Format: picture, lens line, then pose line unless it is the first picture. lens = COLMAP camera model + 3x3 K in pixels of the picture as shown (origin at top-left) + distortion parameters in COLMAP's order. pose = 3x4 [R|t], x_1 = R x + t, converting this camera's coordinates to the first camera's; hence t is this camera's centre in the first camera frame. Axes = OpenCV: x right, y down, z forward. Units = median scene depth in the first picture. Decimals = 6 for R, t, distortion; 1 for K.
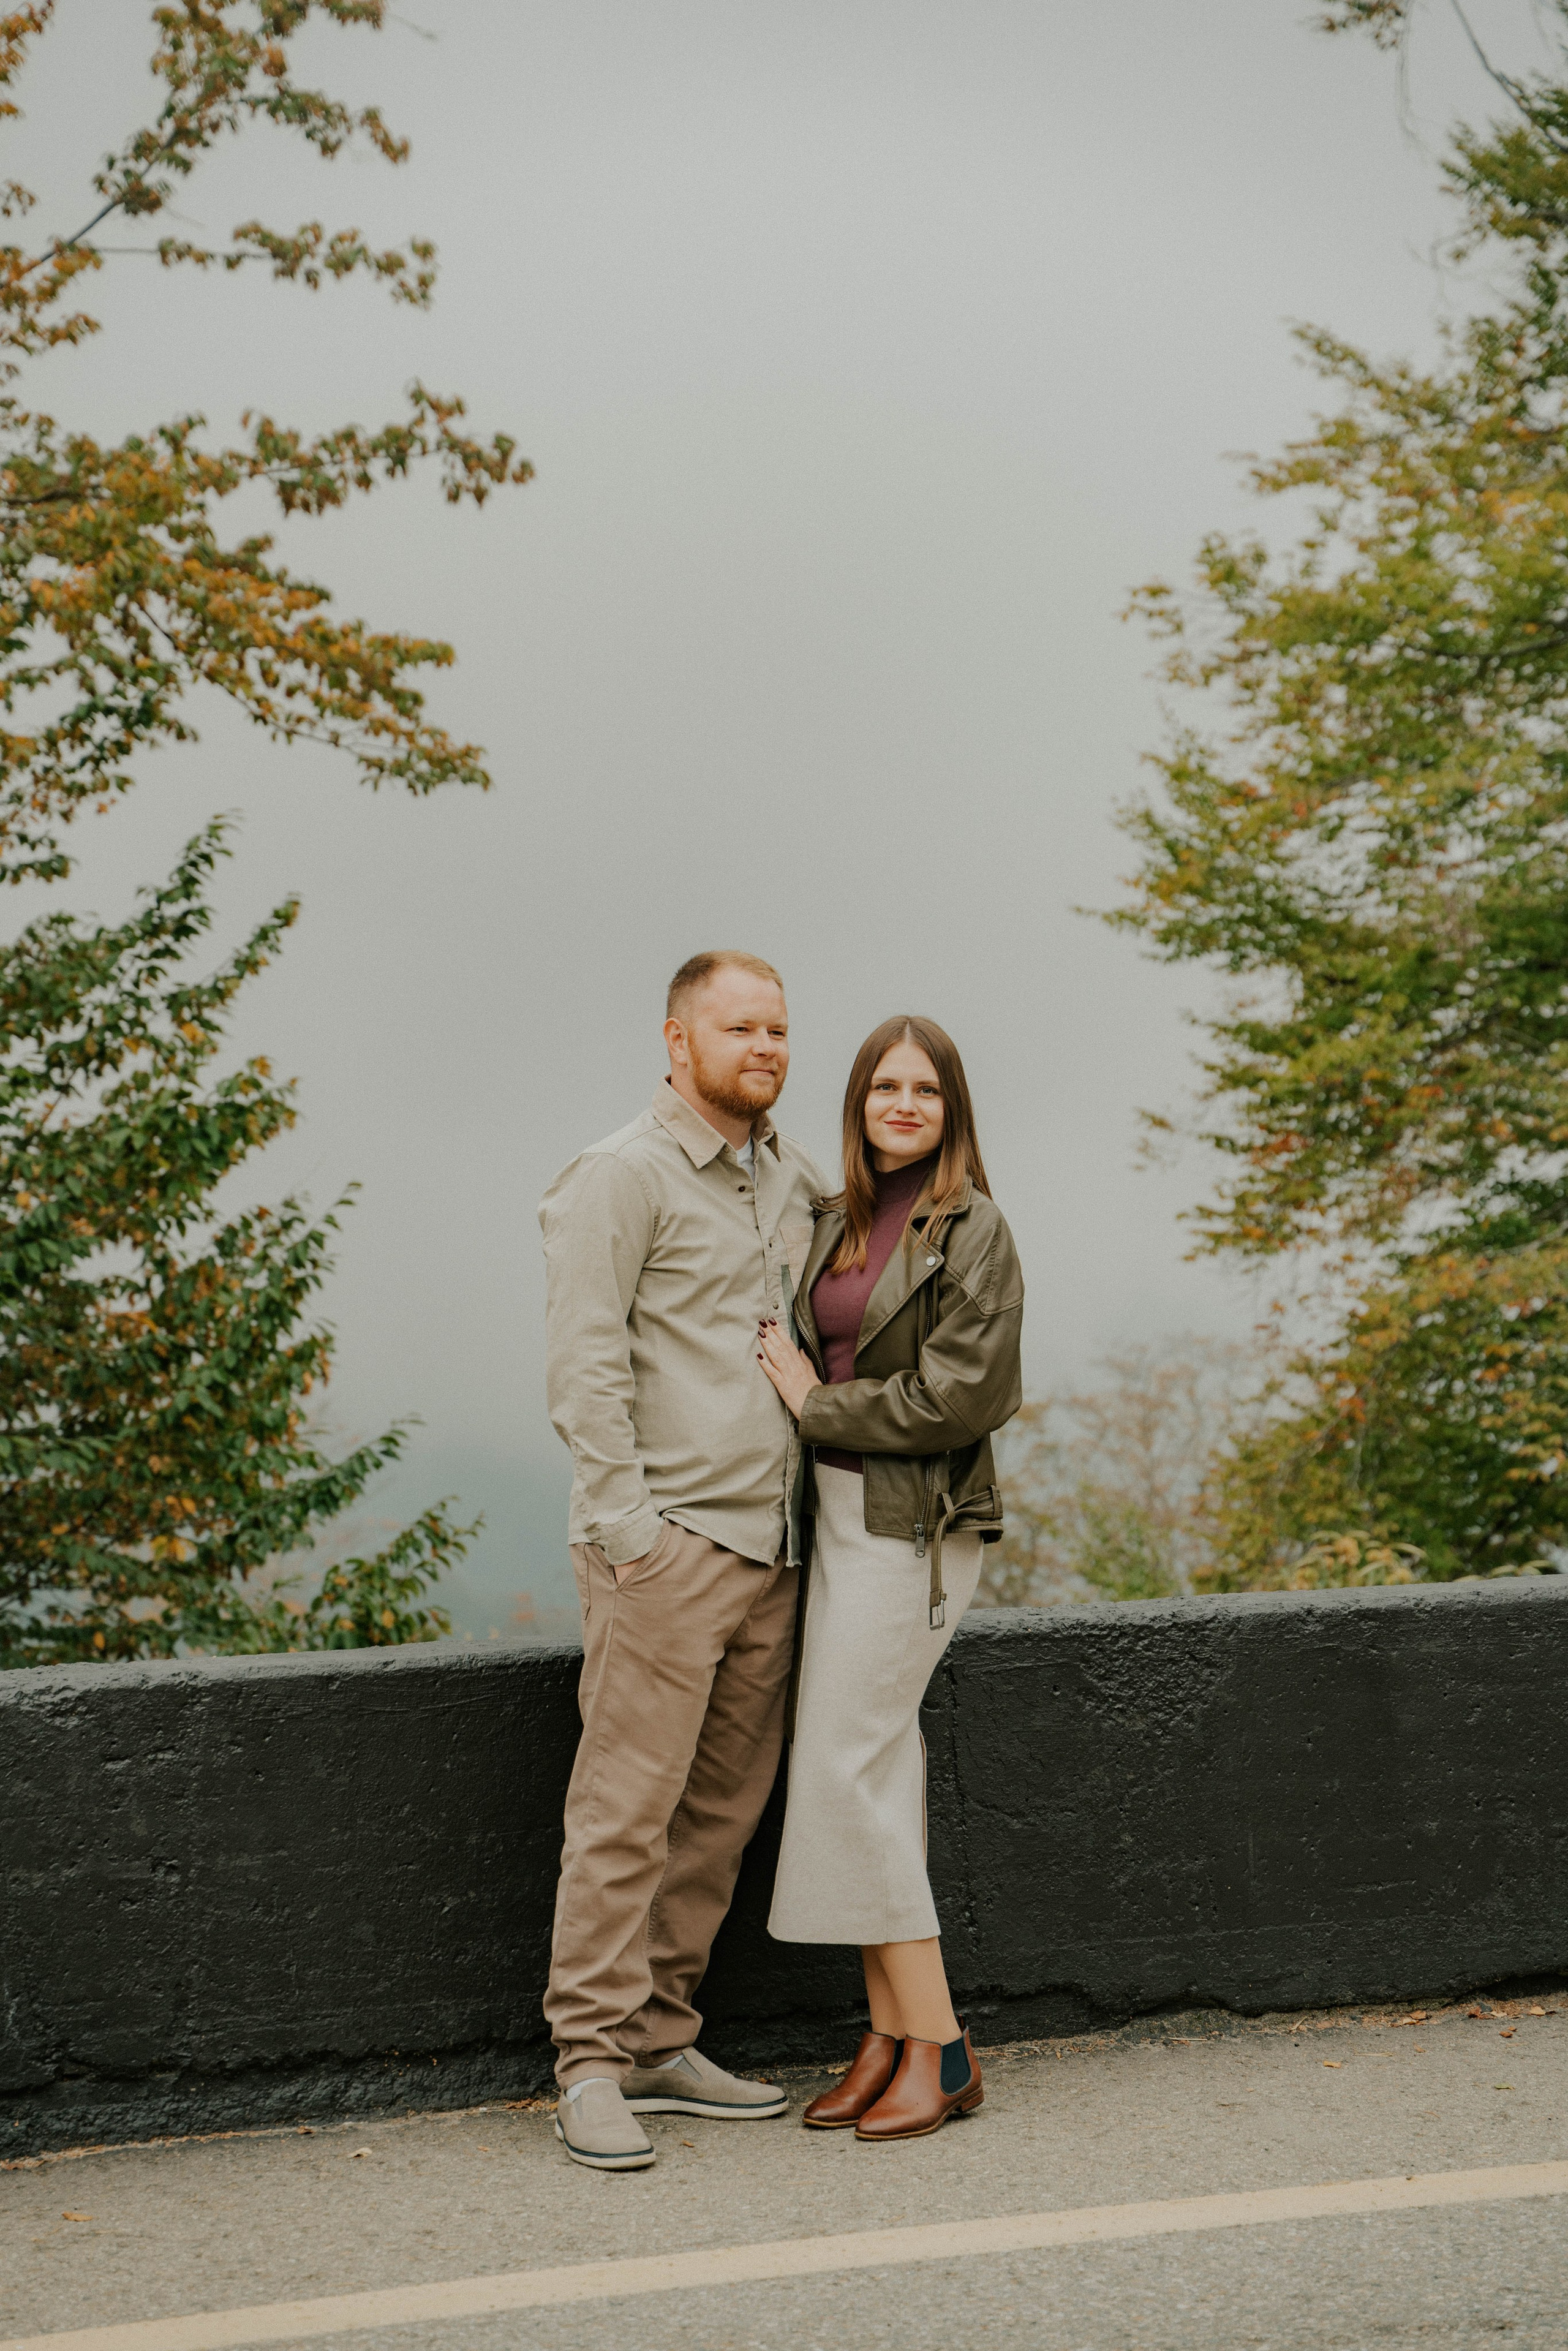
lens RADIAL K [[4990.9, 0, 784.0], [0, 4990.9, 1175.5], [0, 0, 1]] dist [0.443410, -0.265063]
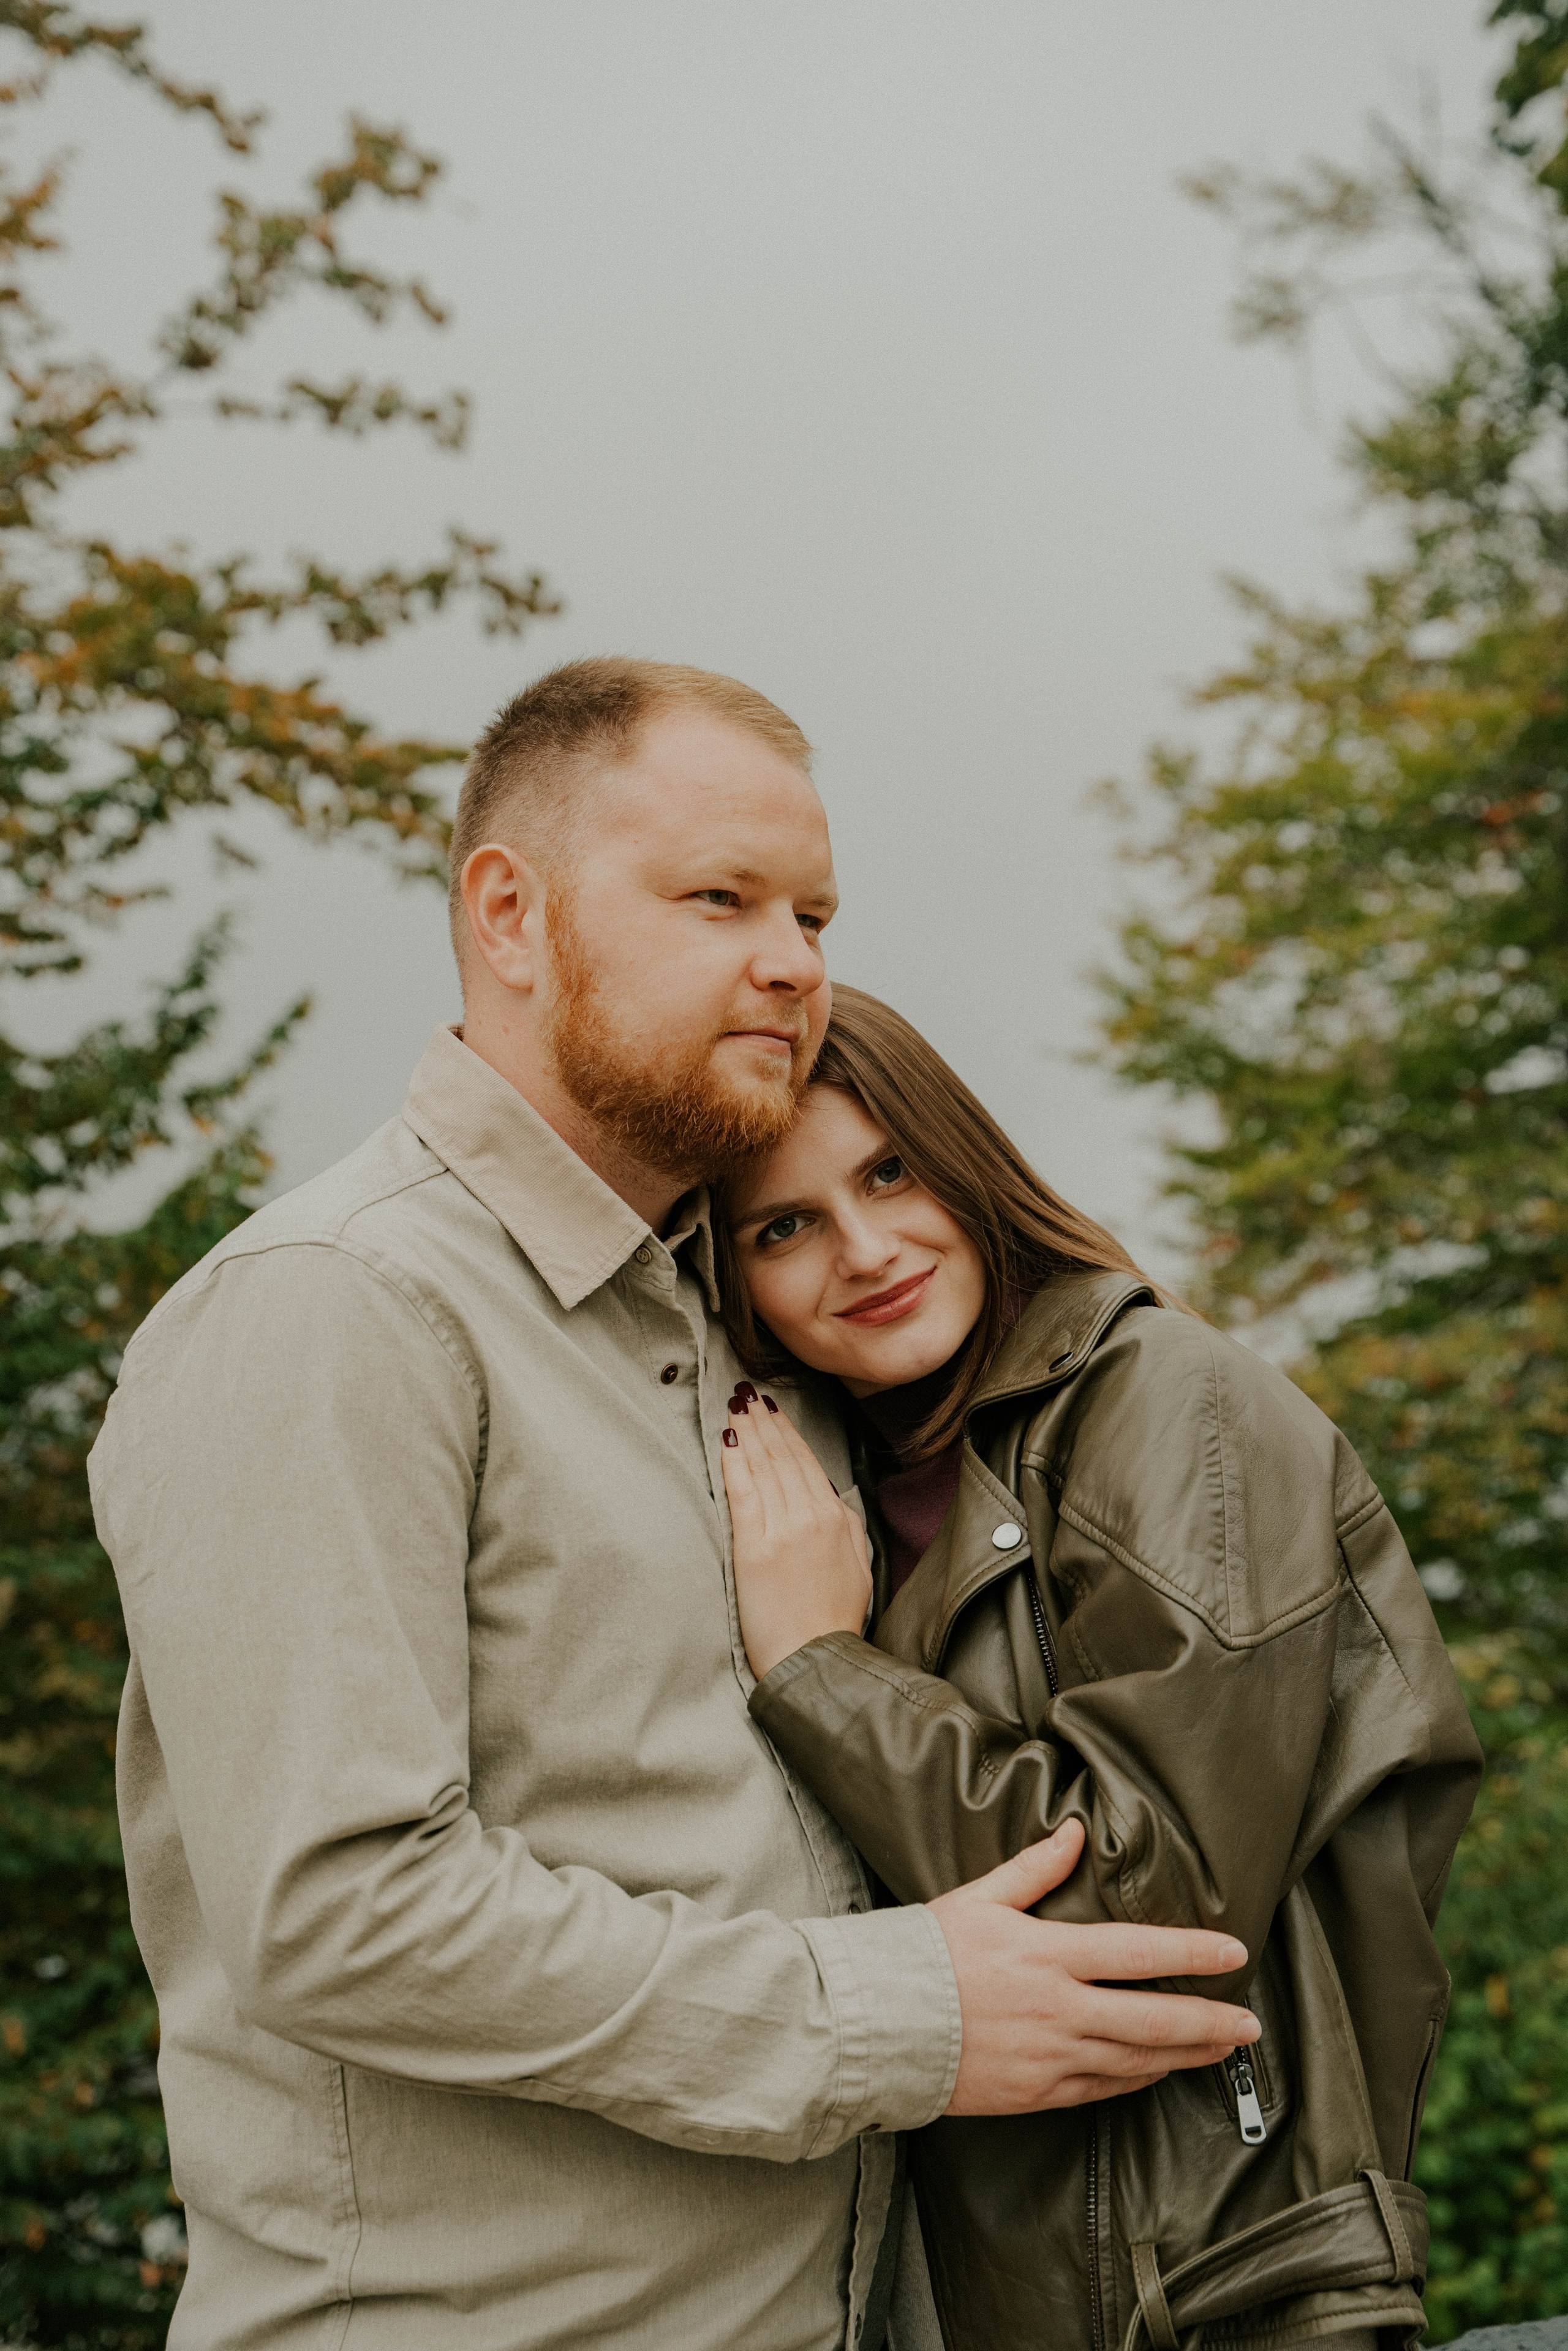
lens RADIAL K [[3403.0, 0, 825.1], [0, 3403.0, 1183.8], [0, 0, 1]] dist [0.101040, -0.009141]
pose [[0.999967, -0.000199, 0.008067, -0.001181], [0.000395, 0.999705, -0.024295, -0.001713], [-0.008060, 0.024298, 0.999672, 0.286455]]
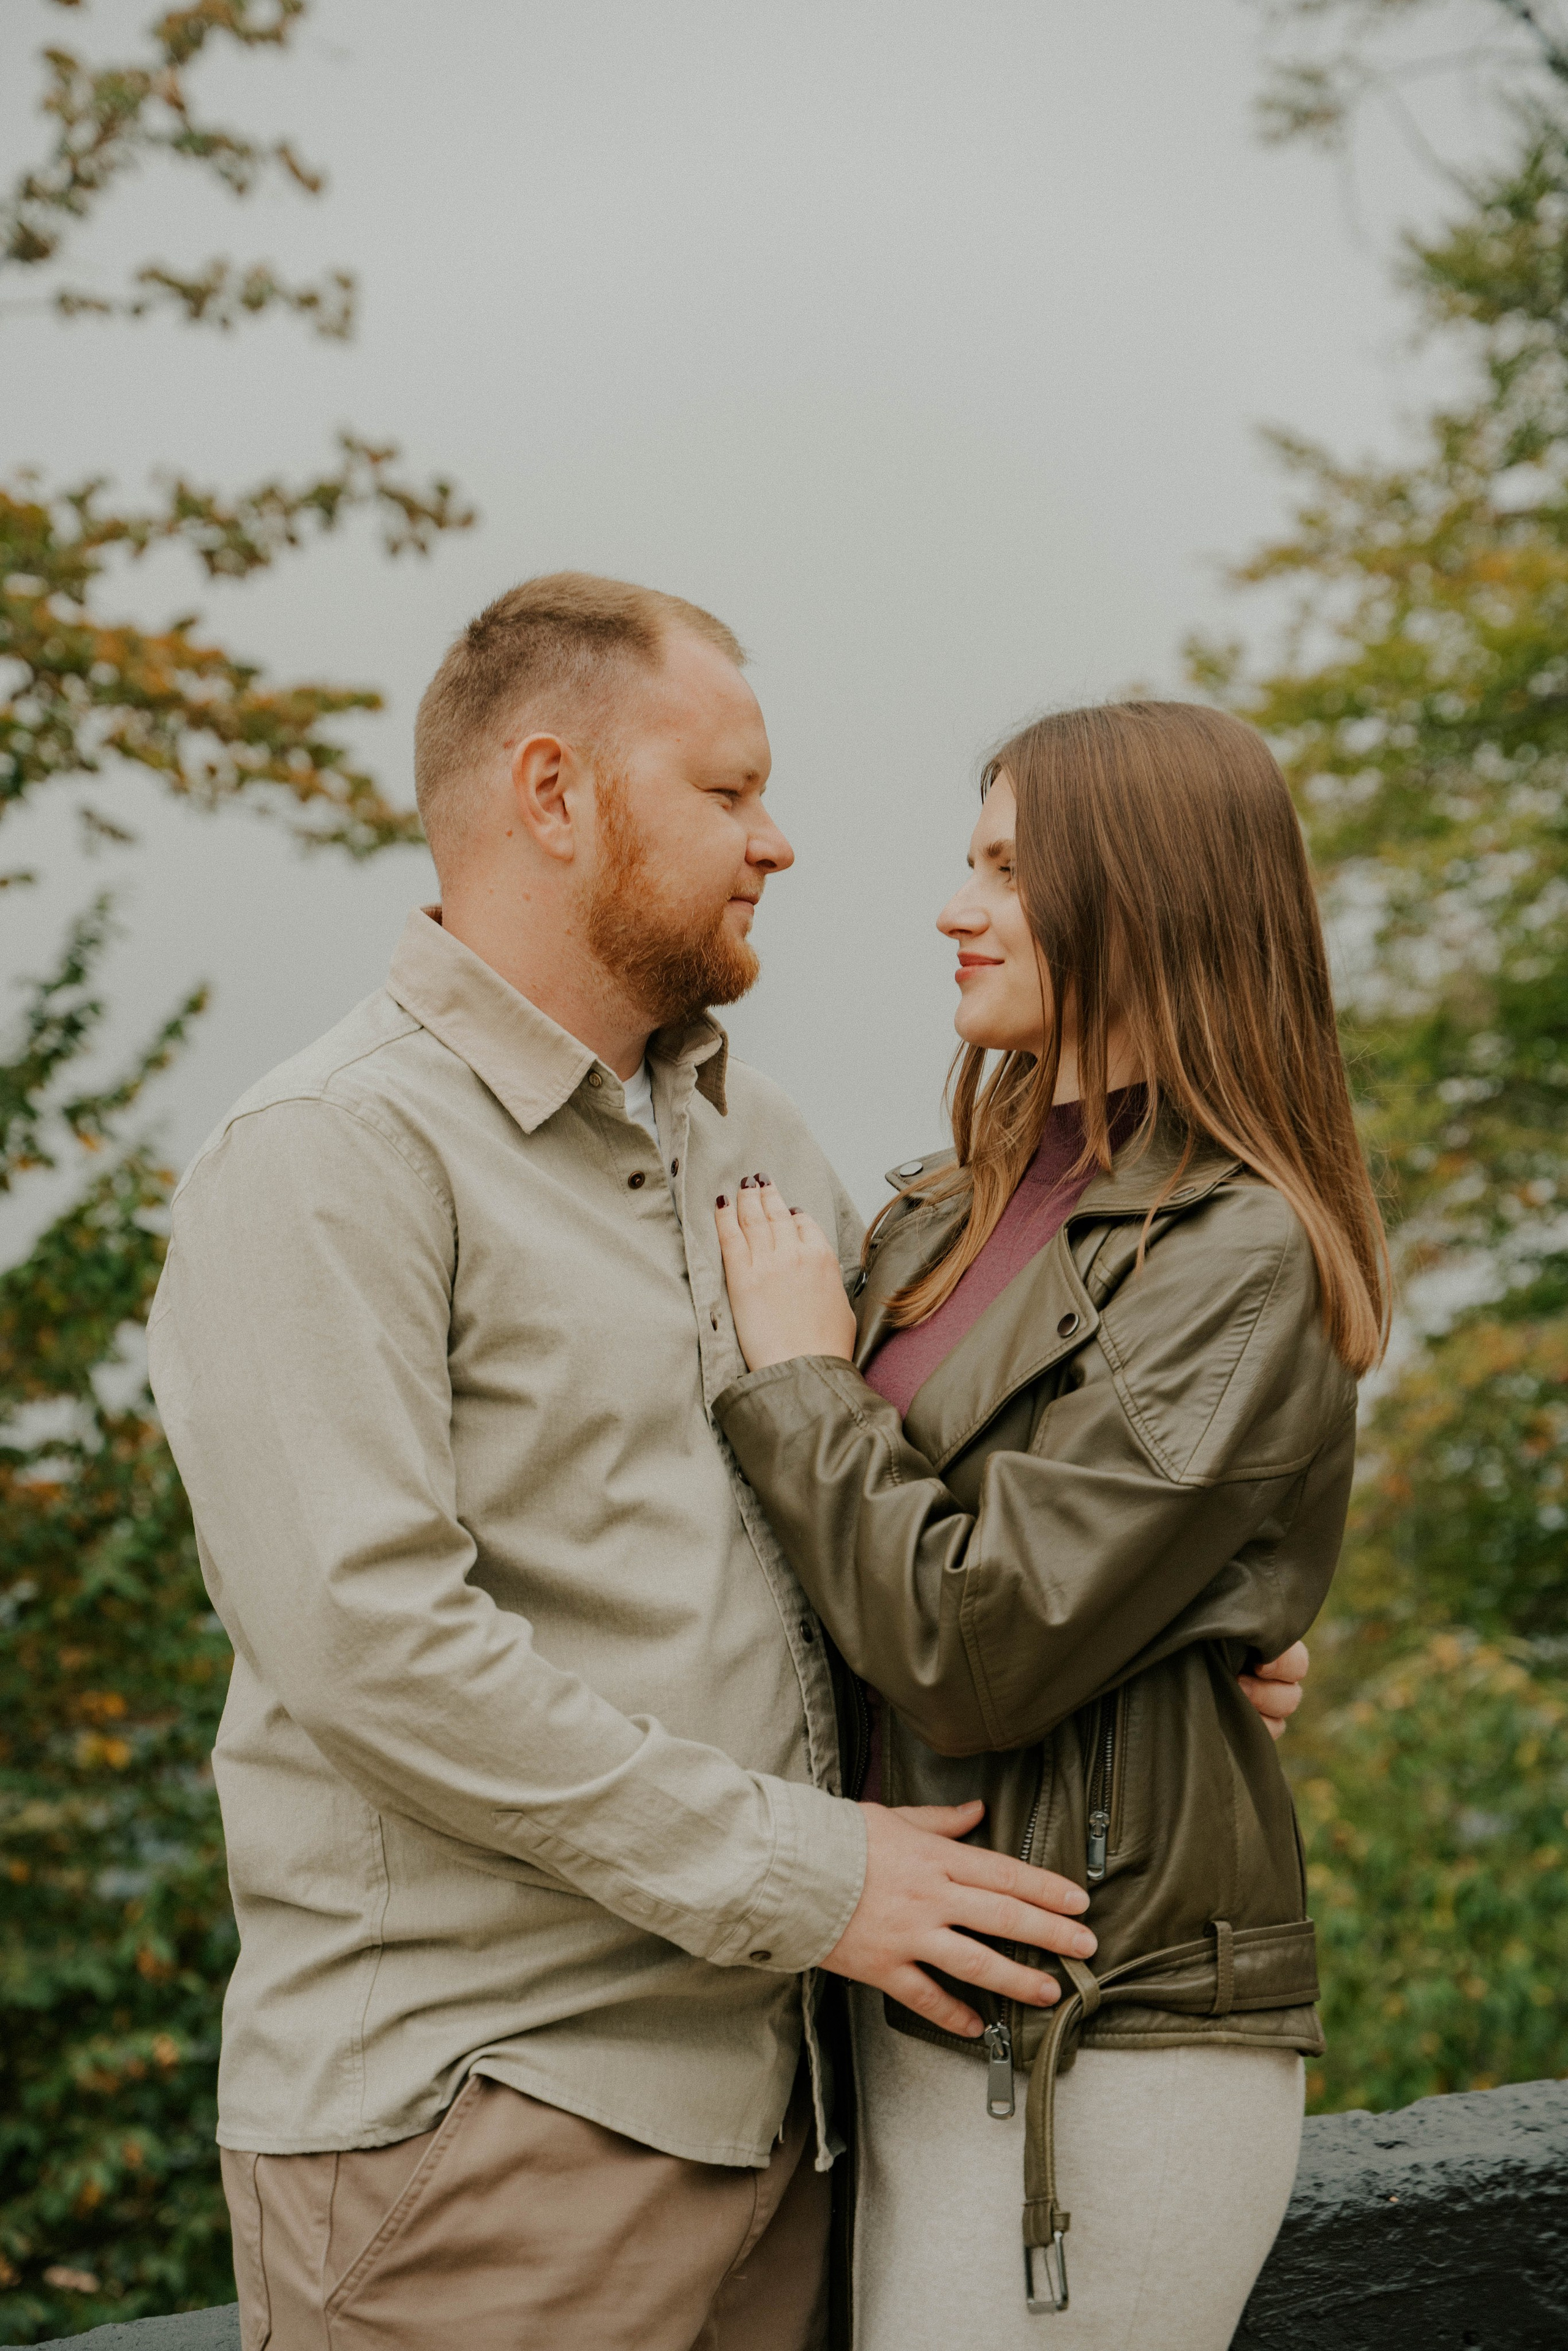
lens RADIAL K [[4171.0, 0, 783.9], [0, 4171.0, 1115.7], [0, 0, 1]] dist [0.299853, 0.030375]
pose [[0.998445, -0.055658, -0.003130, 0.001347], [0.055468, 0.997501, -0.043767, 0.003380], [0.005559, 0.043526, 0.999037, 0.249276]]
